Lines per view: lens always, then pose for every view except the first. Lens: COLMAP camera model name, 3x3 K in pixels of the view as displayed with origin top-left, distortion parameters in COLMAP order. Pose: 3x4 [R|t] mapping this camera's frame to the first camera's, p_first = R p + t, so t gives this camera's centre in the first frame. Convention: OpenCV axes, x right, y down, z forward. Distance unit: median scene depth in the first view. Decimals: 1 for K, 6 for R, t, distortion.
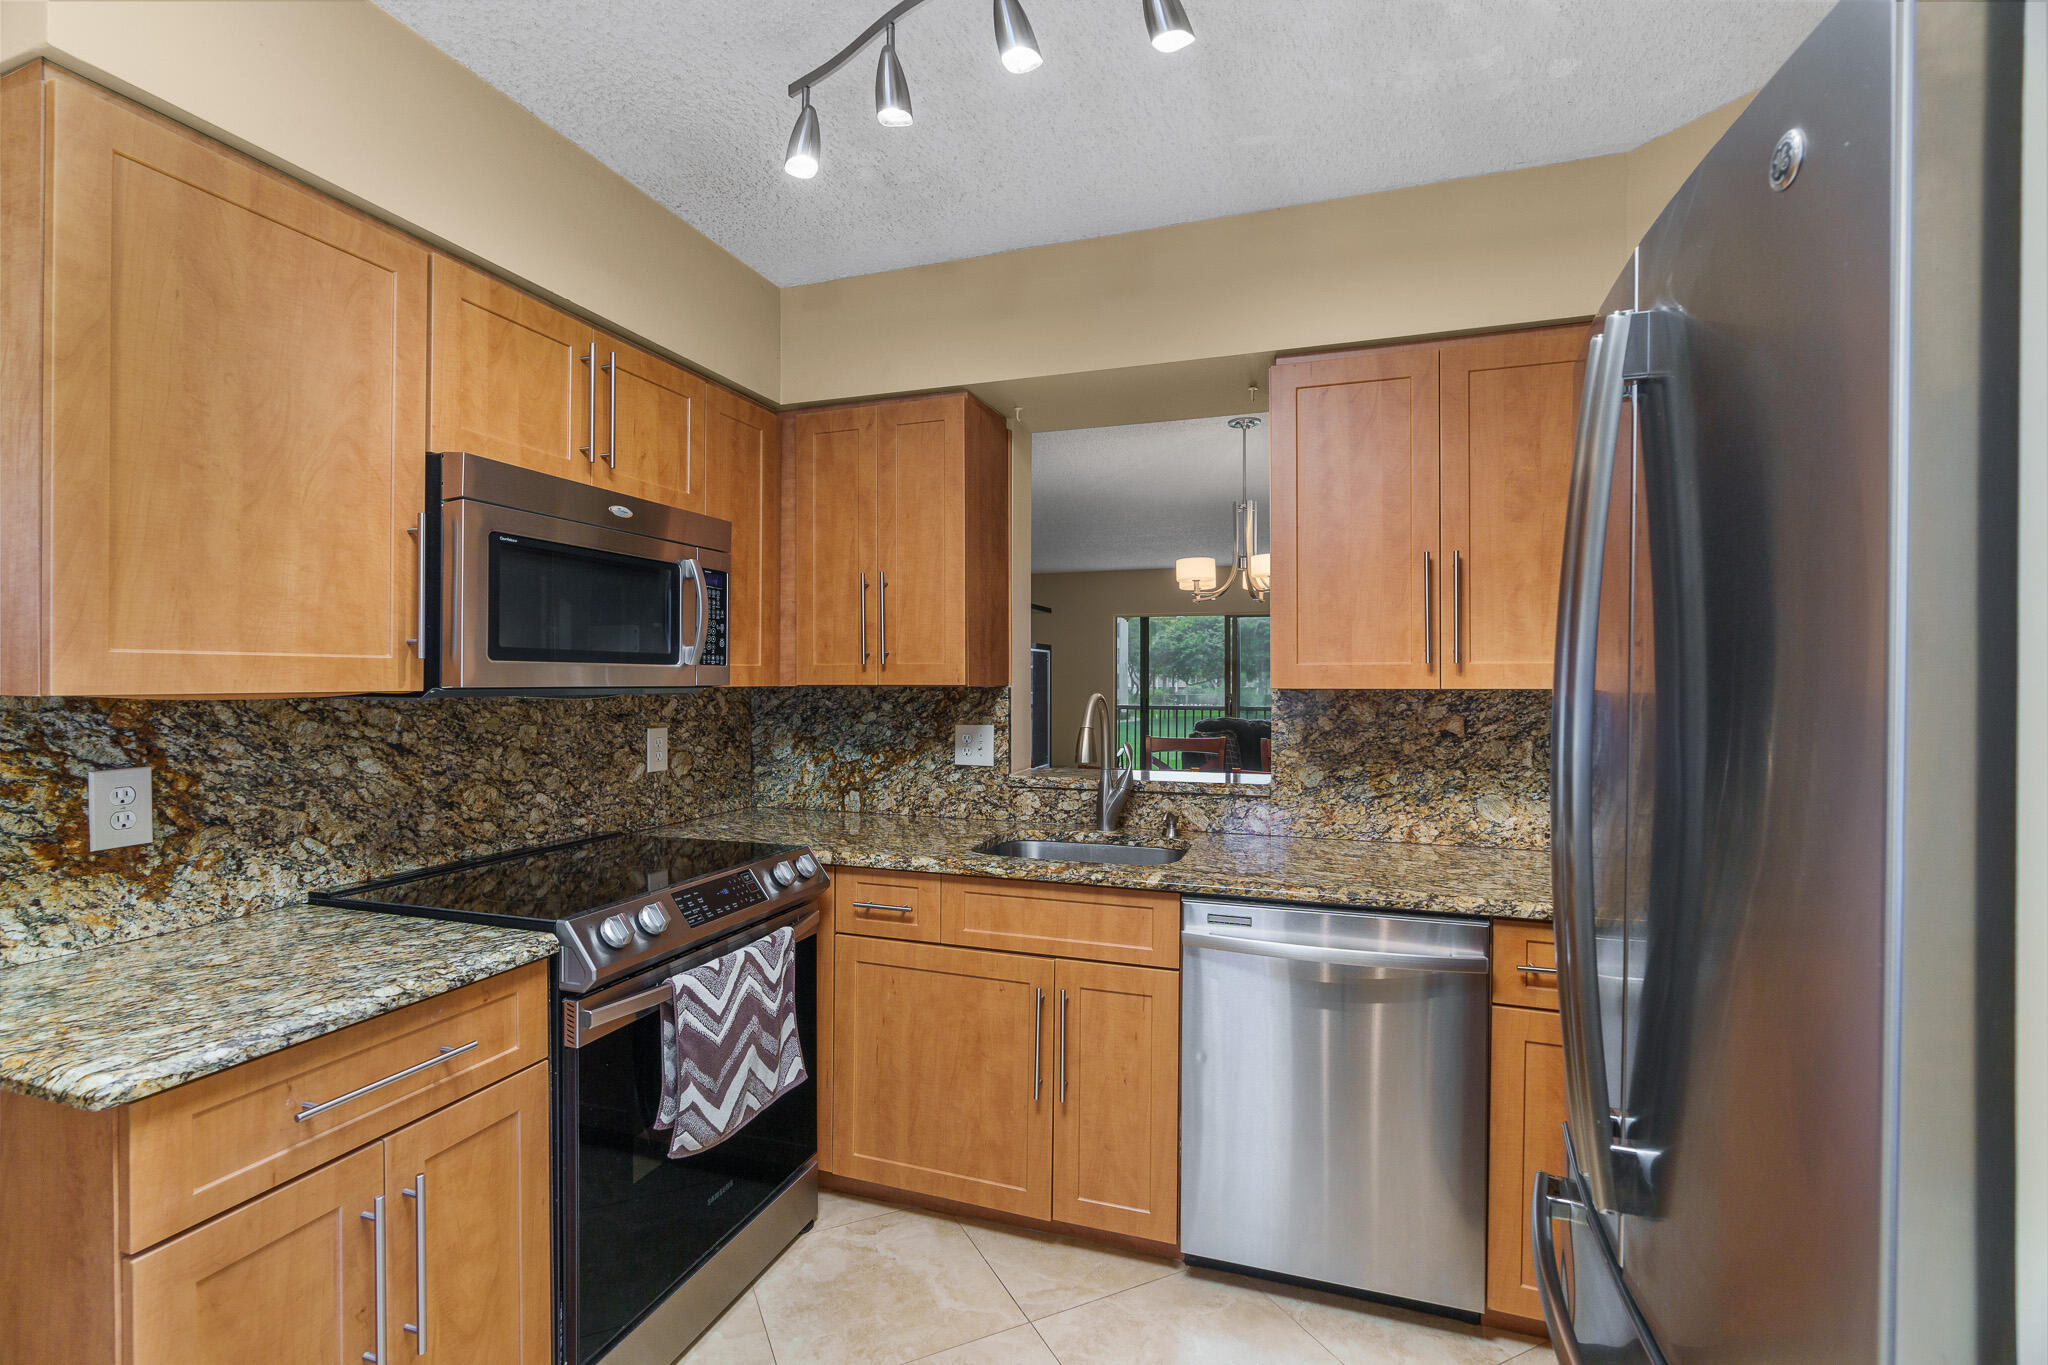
lens RADIAL K [[924.7, 0, 1014.2], [0, 924.7, 679.8], [0, 0, 1]] dist [-0.009476, 0.003432]
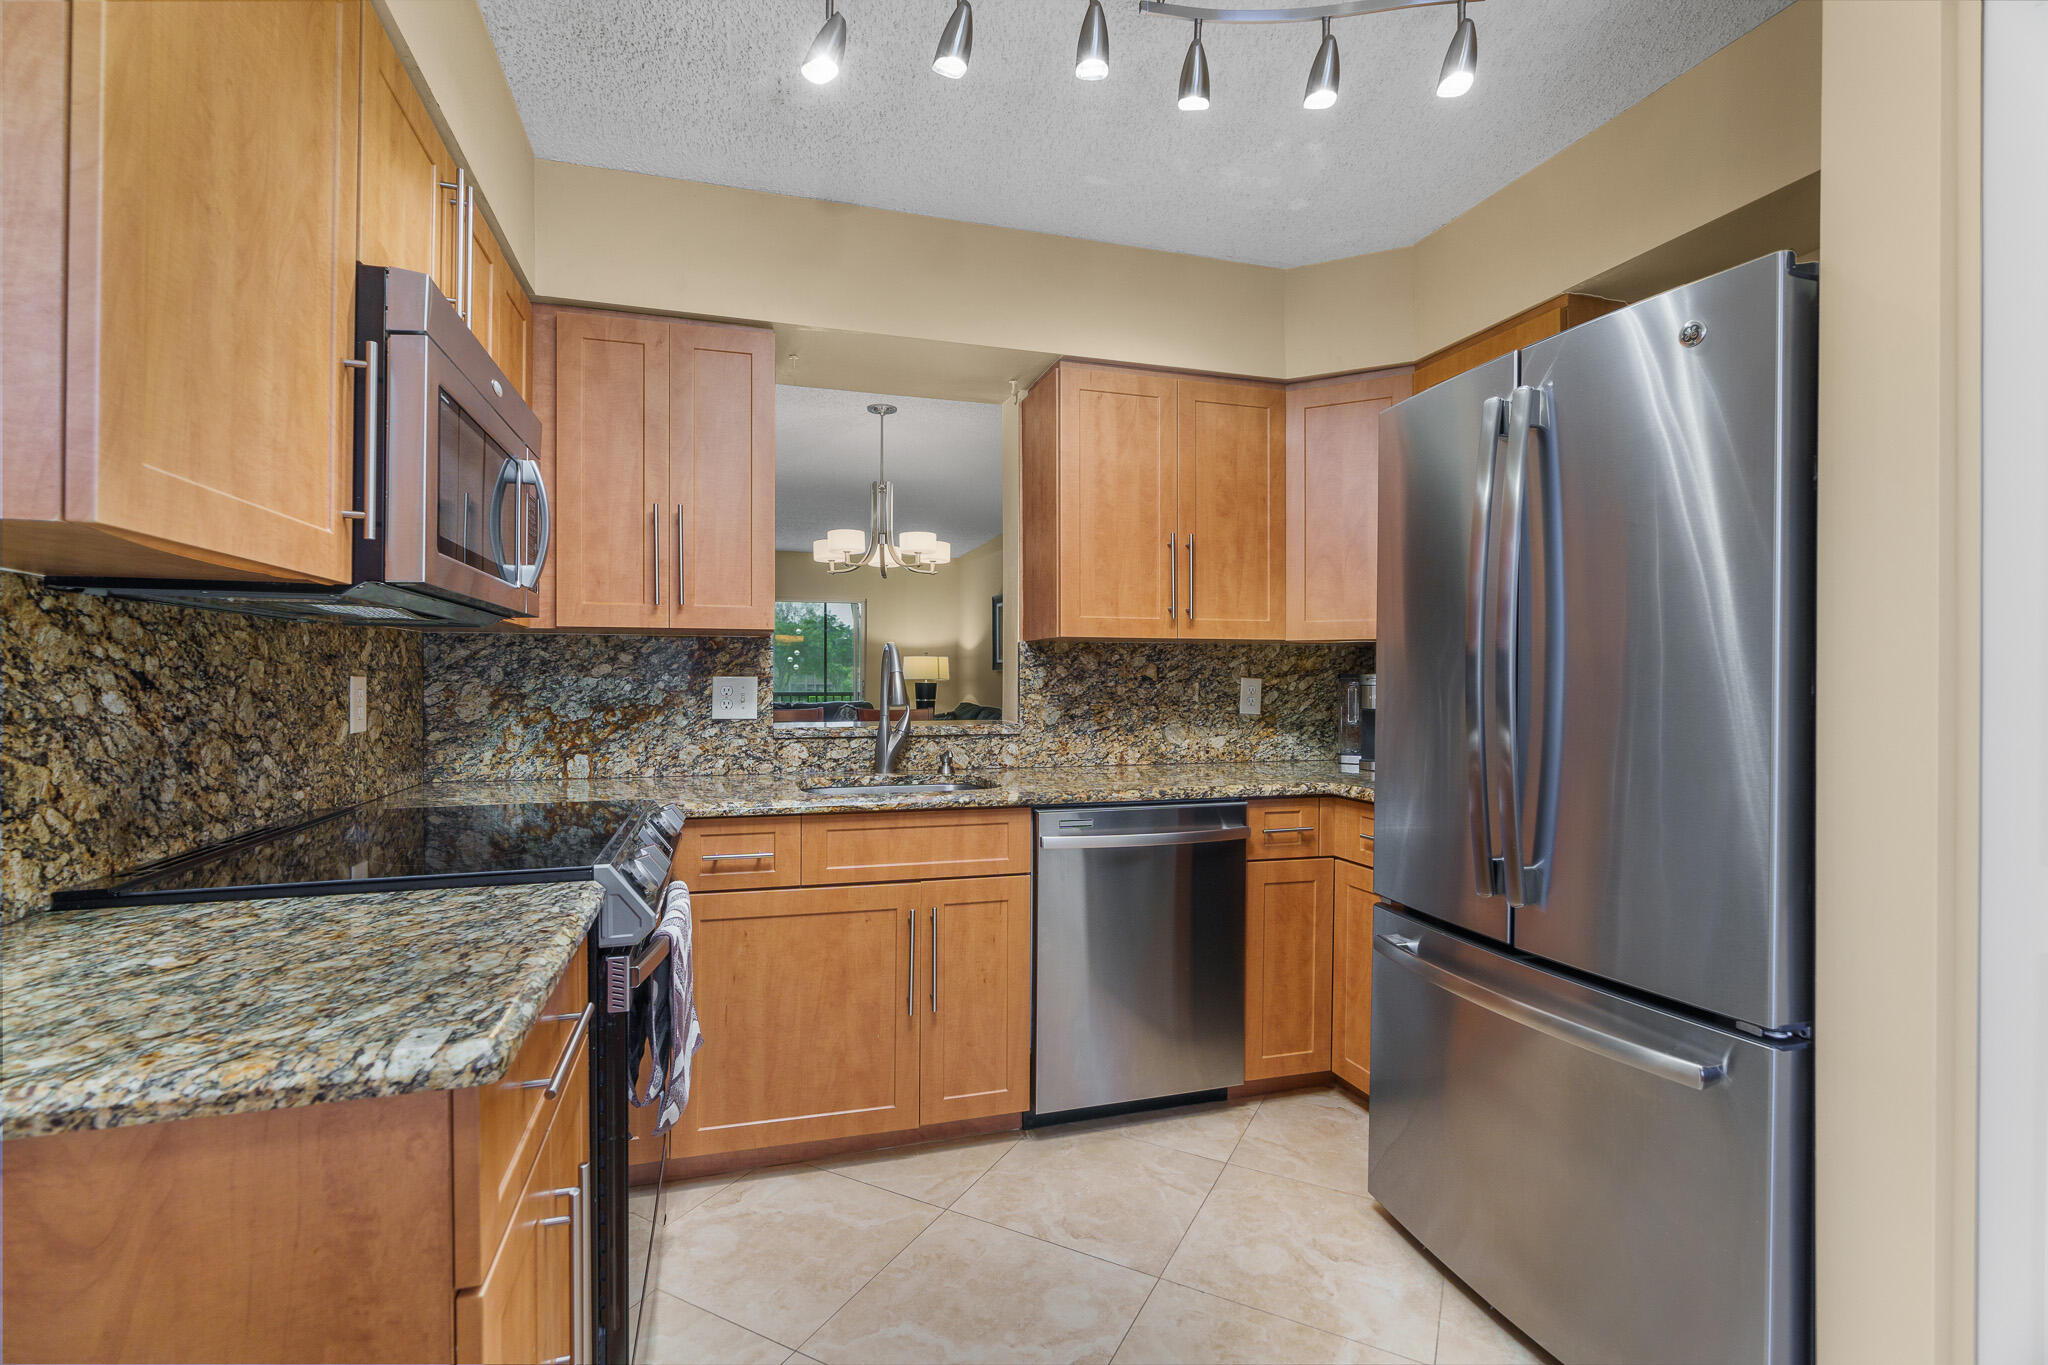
lens RADIAL K [[931.4, 0, 1007.8], [0, 931.4, 680.2], [0, 0, 1]] dist [-0.011181, 0.001548]
pose [[0.803976, 0.000870, 0.594661, -0.502779], [-0.001528, 0.999999, 0.000602, 0.066418], [-0.594660, -0.001393, 0.803976, 0.072814]]
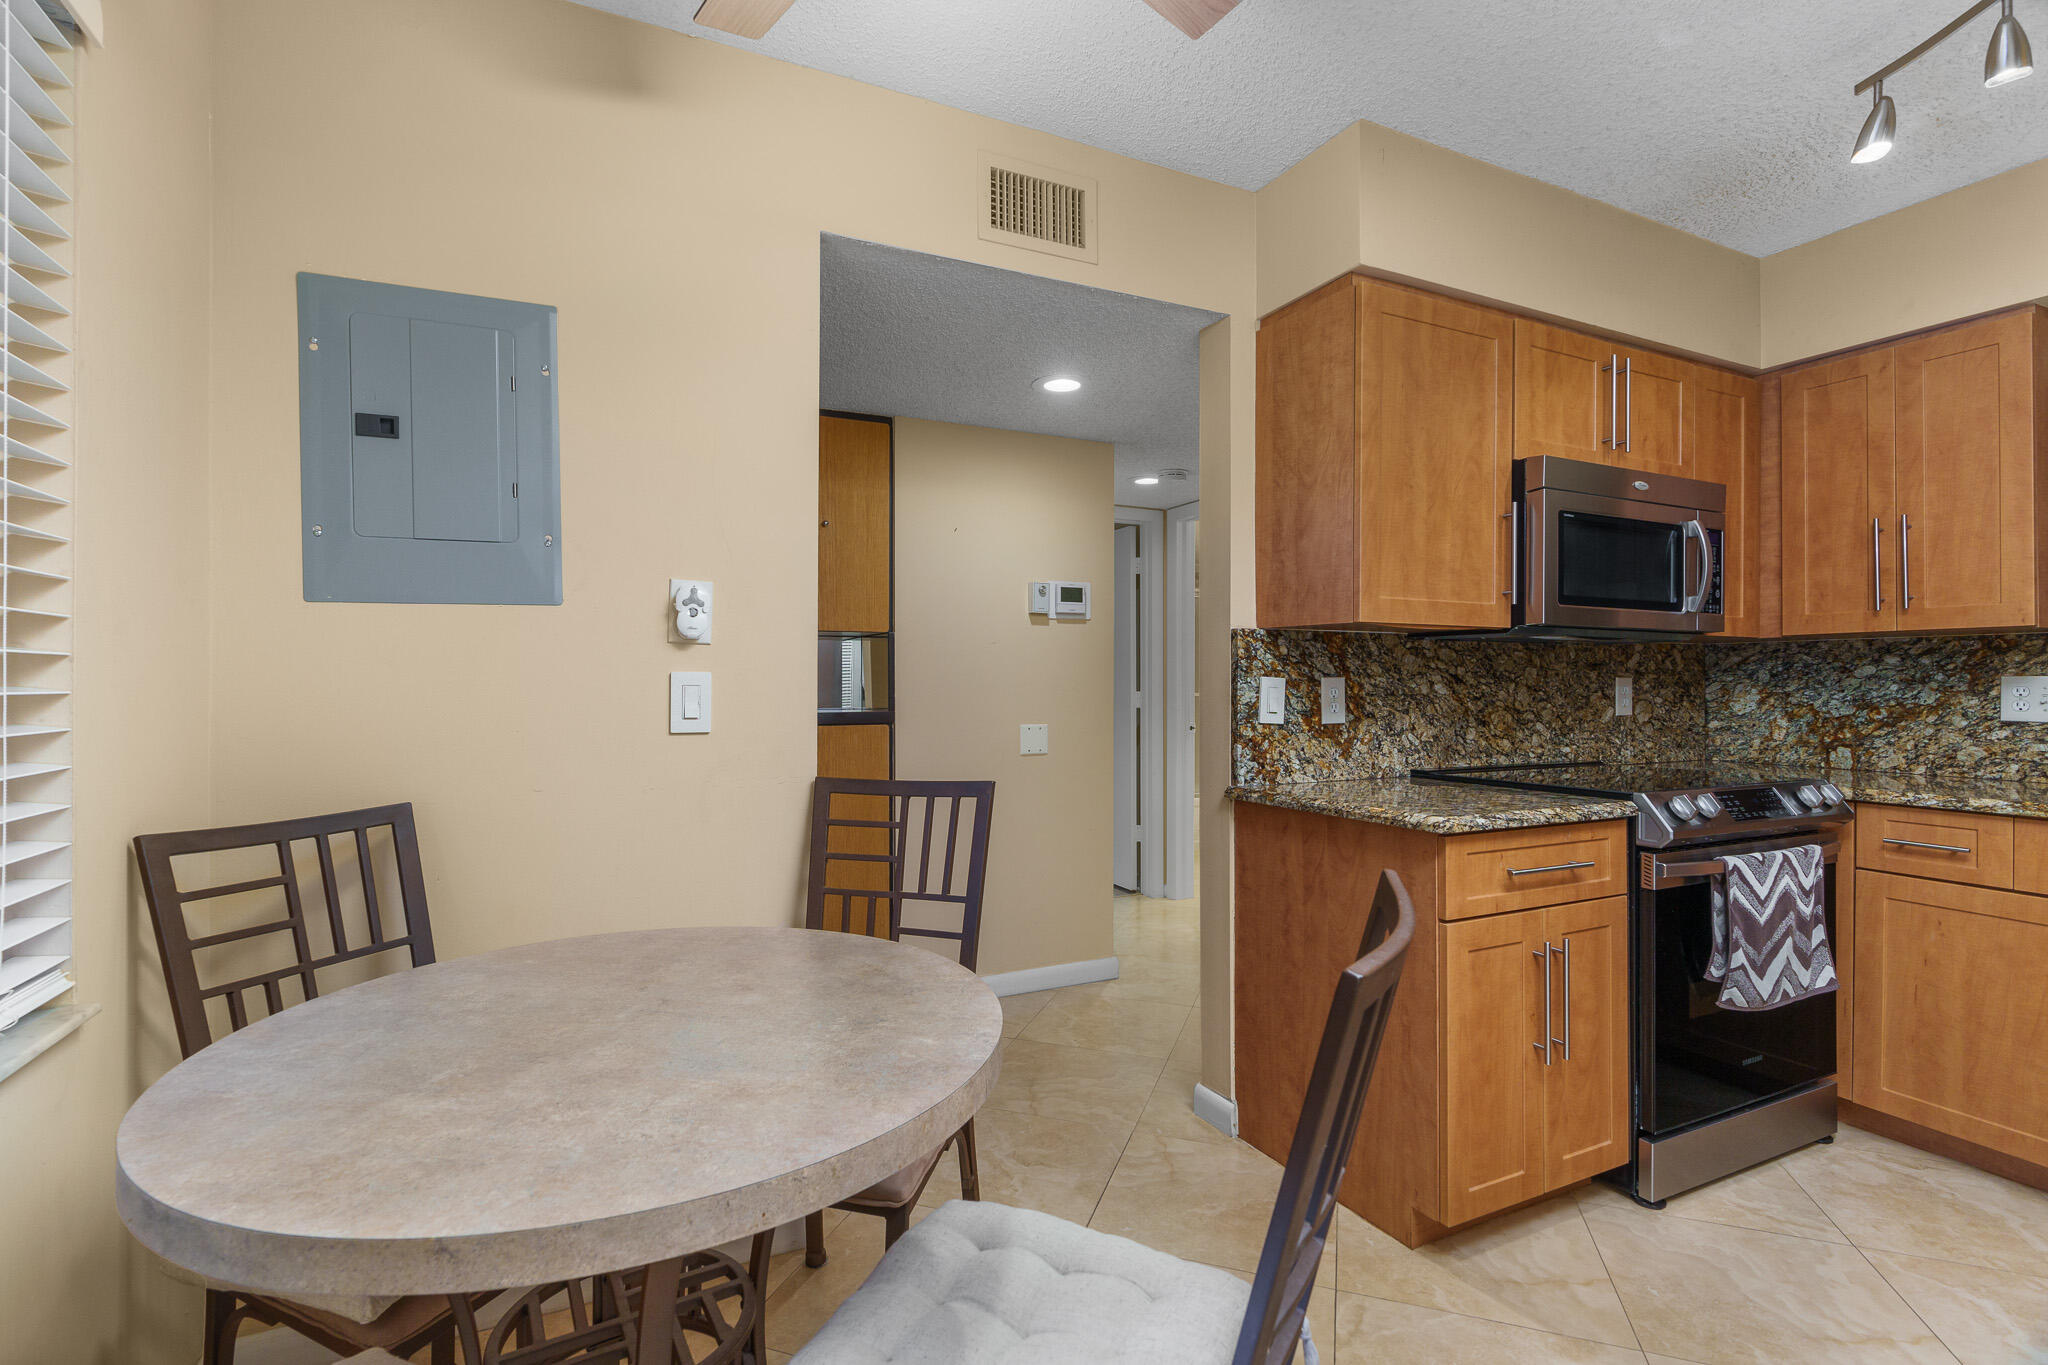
lens RADIAL K [[923.4, 0, 1004.8], [0, 923.4, 679.7], [0, 0, 1]] dist [-0.001367, 0.000463]
pose [[0.697712, -0.001516, -0.716376, -0.126228], [-0.003980, 0.999974, -0.005993, 0.079277], [0.716367, 0.007033, 0.697688, -0.421534]]
